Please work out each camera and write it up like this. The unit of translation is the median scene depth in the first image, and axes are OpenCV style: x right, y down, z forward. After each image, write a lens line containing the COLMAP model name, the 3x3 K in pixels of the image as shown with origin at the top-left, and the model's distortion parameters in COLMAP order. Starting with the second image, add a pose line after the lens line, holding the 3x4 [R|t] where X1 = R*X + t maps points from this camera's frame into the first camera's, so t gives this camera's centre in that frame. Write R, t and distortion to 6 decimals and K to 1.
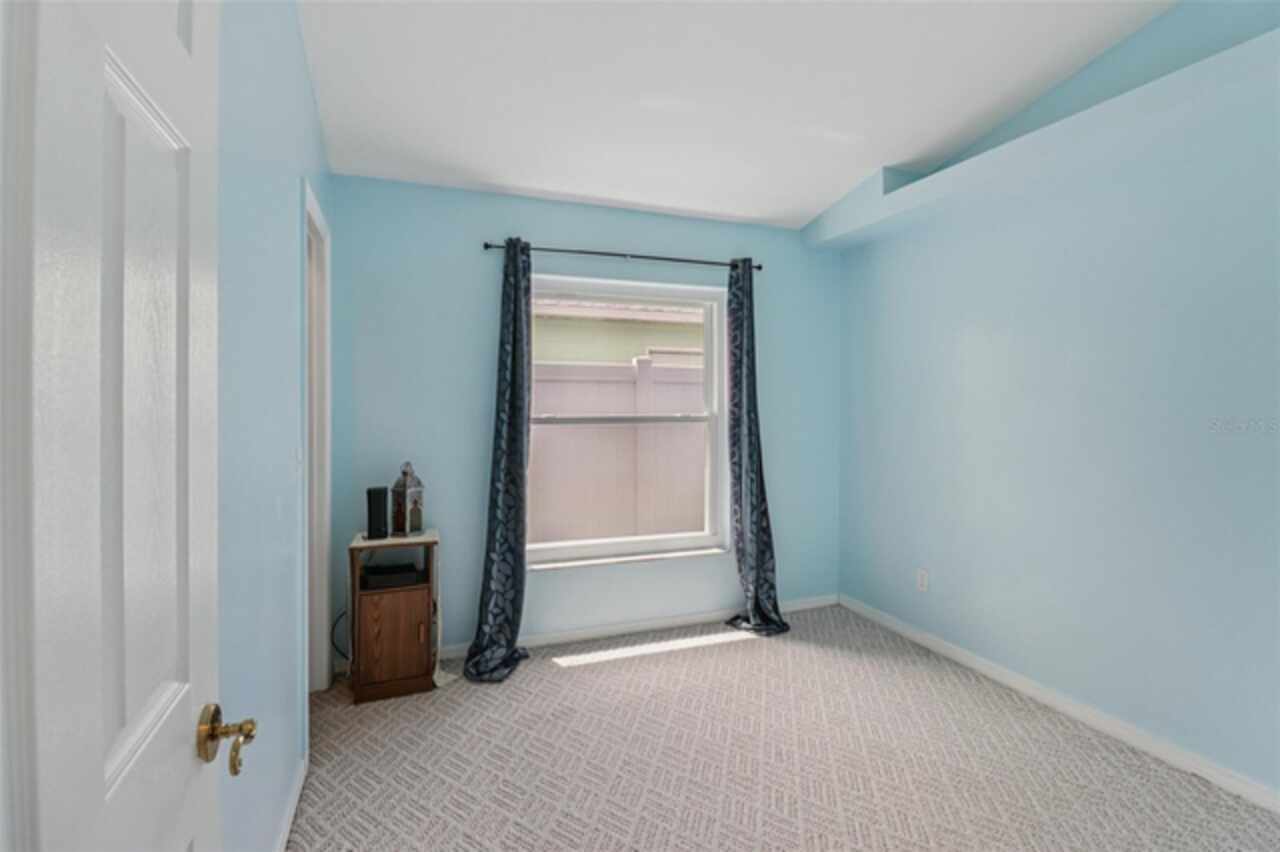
lens RADIAL K [[610.2, 0, 641.7], [0, 610.2, 406.8], [0, 0, 1]] dist [-0.003715, -0.001728]
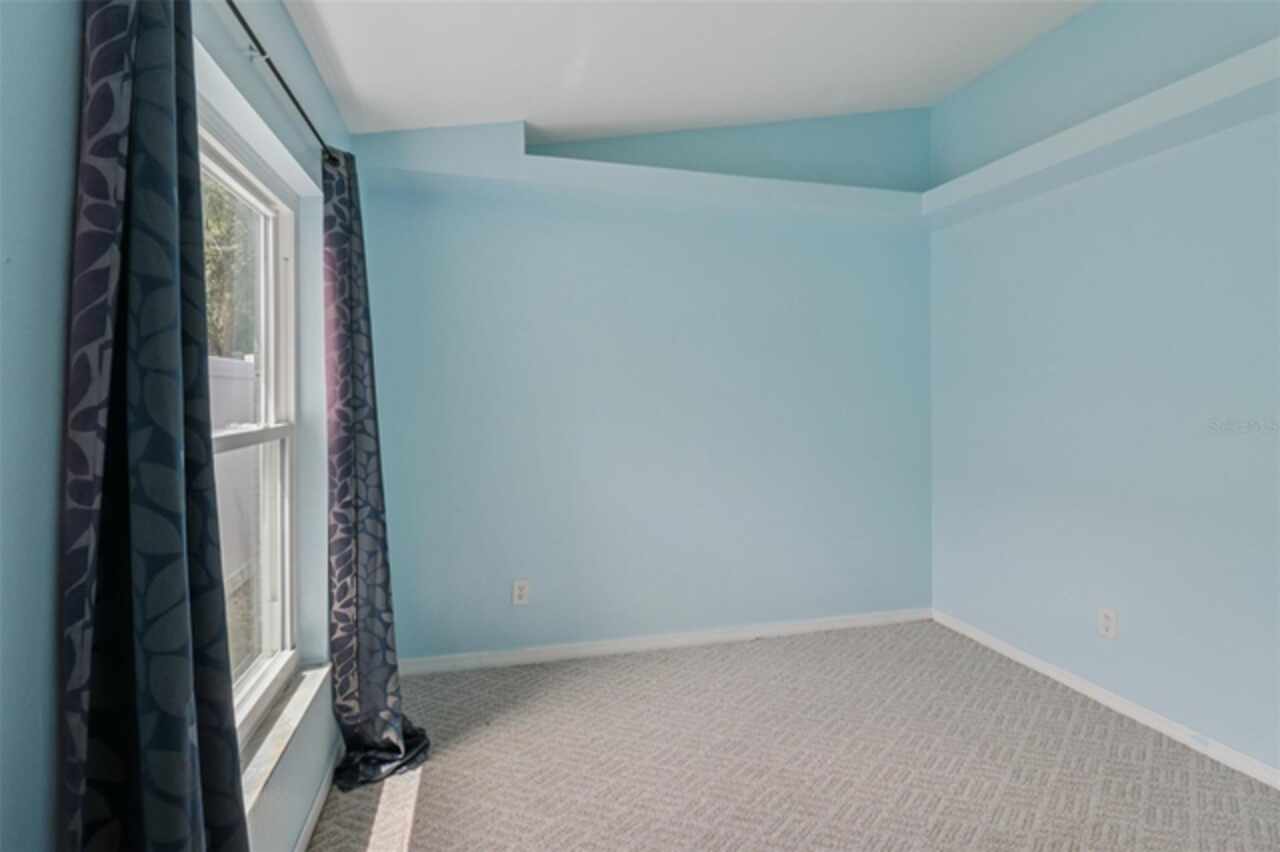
lens RADIAL K [[610.2, 0, 641.7], [0, 610.2, 406.8], [0, 0, 1]] dist [-0.003715, -0.001728]
pose [[0.104919, -0.016139, 0.994350, -0.438810], [0.005939, 0.999861, 0.015602, -0.006959], [-0.994463, 0.004269, 0.105000, 0.755878]]
